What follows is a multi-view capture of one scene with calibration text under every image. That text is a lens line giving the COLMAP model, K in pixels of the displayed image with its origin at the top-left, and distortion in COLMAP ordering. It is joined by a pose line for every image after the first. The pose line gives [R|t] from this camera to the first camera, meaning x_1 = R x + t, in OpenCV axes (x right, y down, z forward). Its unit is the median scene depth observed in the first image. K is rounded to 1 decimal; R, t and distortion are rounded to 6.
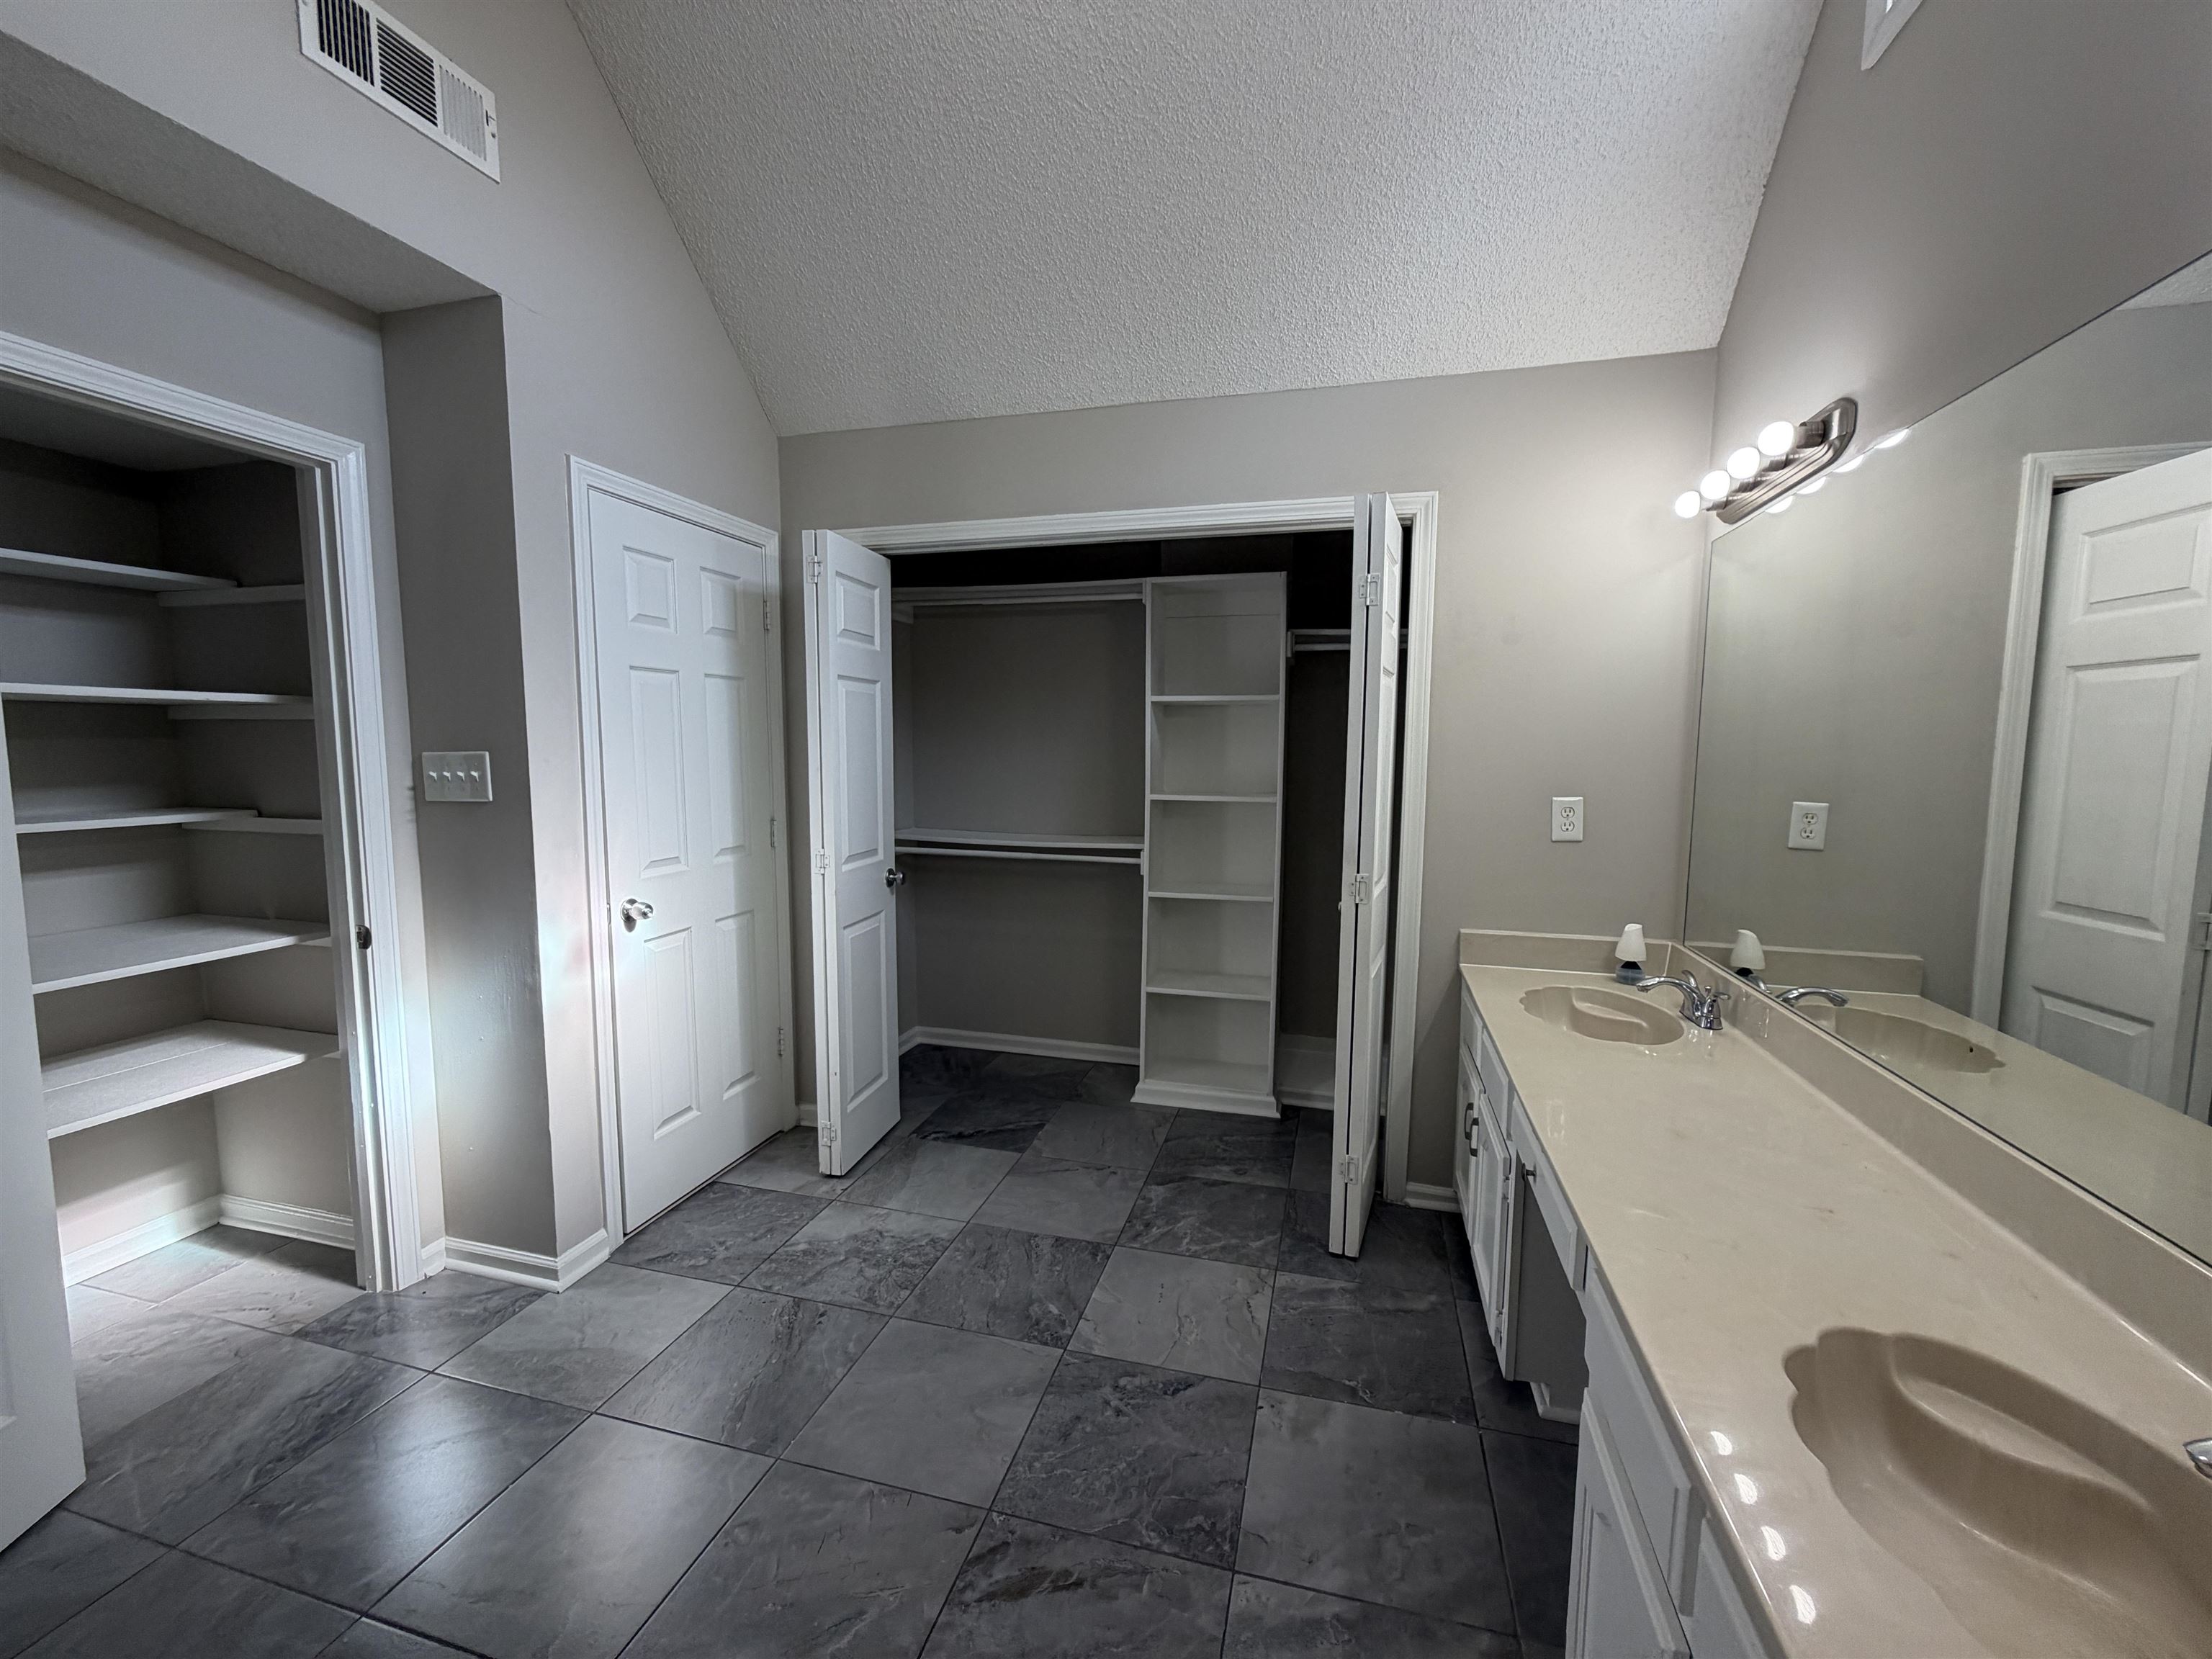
lens RADIAL K [[880.7, 0, 1108.8], [0, 880.7, 830.9], [0, 0, 1]] dist [-0.001716, 0.000309]
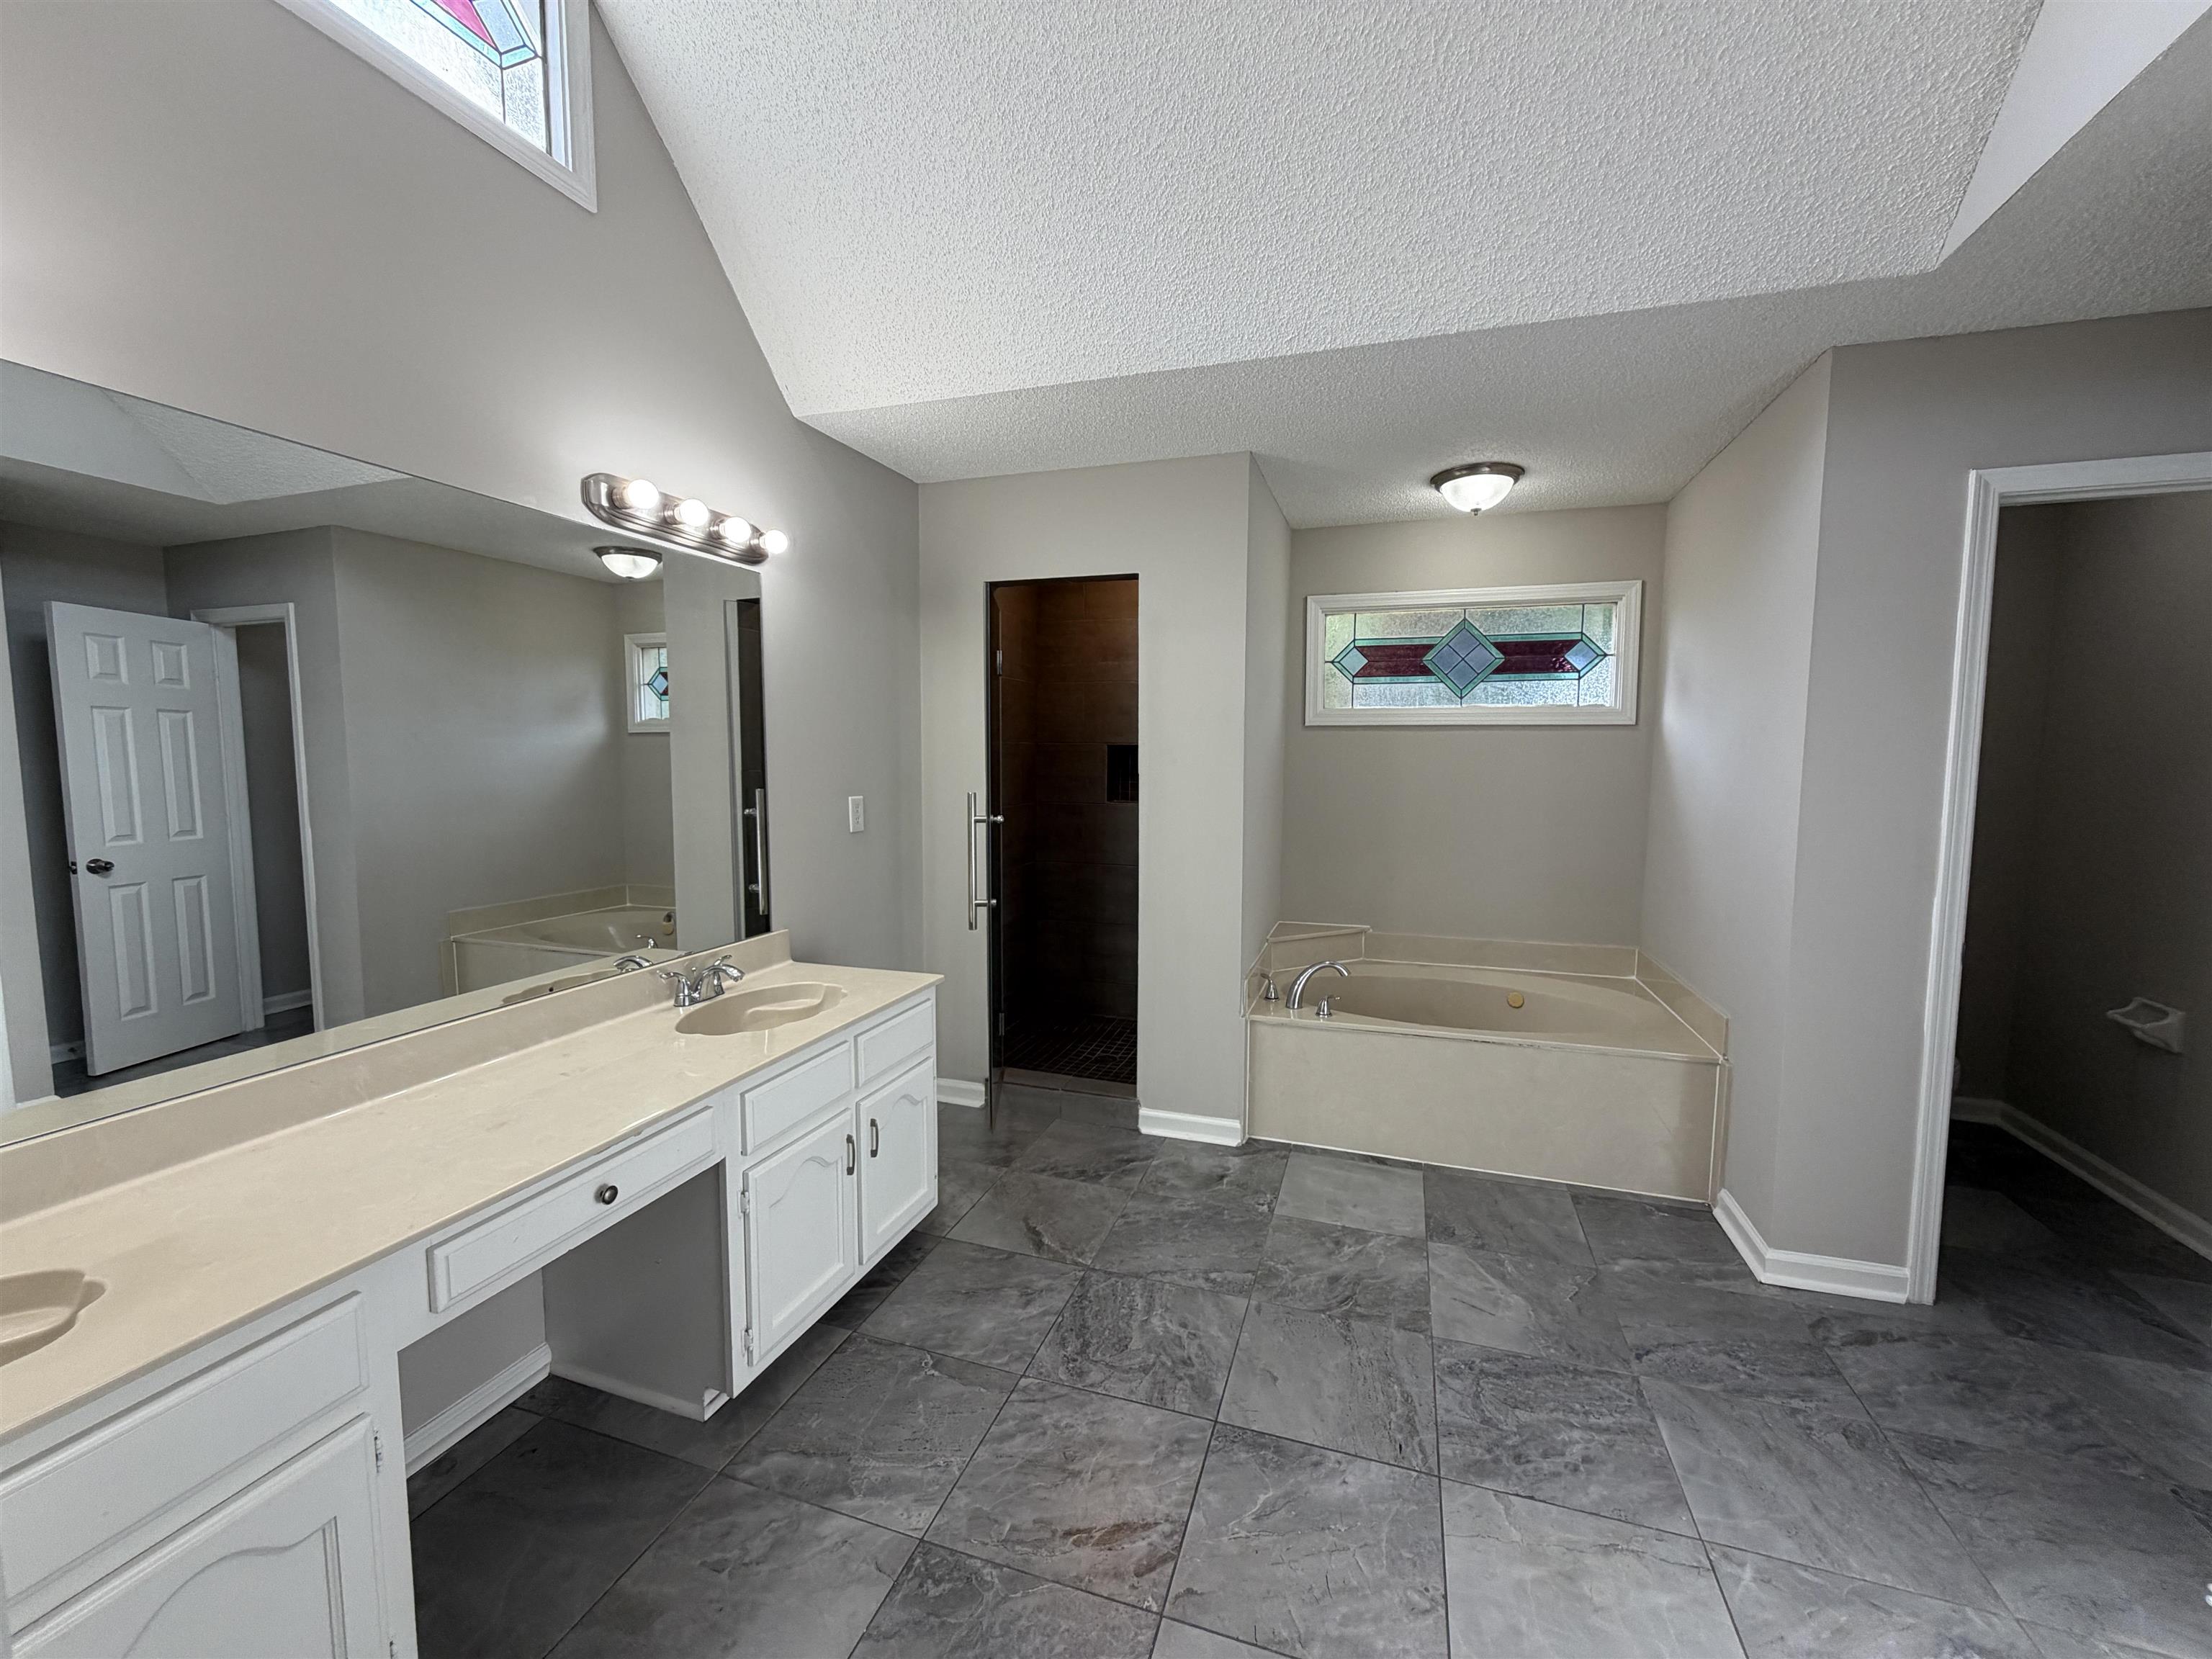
lens RADIAL K [[880.7, 0, 1102.8], [0, 880.7, 829.0], [0, 0, 1]] dist [-0.001716, 0.000309]
pose [[-0.998482, -0.017294, 0.052303, -0.116238], [-0.007626, 0.983697, 0.179674, -0.189878], [-0.054557, 0.179002, -0.982335, 1.853599]]
